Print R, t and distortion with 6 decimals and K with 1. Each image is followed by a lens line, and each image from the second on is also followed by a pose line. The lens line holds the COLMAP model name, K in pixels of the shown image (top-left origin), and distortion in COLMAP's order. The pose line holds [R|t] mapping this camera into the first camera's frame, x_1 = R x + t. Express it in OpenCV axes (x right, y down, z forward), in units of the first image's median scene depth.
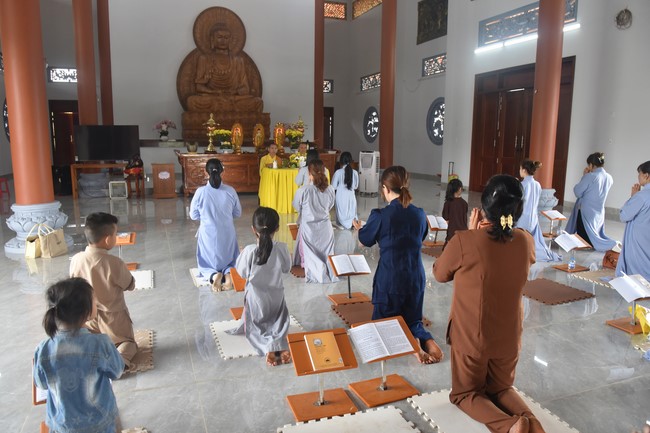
lens RADIAL K [[432.9, 0, 325.0], [0, 432.9, 216.5], [0, 0, 1]] dist [-0.098433, 0.045644]
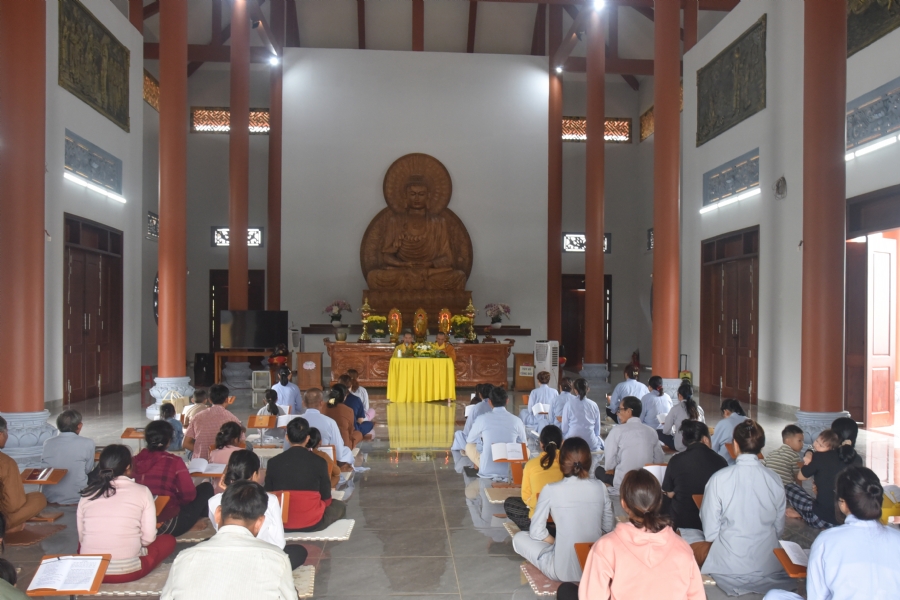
lens RADIAL K [[731.1, 0, 453.0], [0, 731.1, 321.9], [0, 0, 1]] dist [-0.002671, 0.016266]
pose [[0.967022, -0.002821, -0.254678, 0.169966], [-0.042328, 0.984253, -0.171623, 0.035804], [0.251151, 0.176744, 0.951675, -0.226402]]
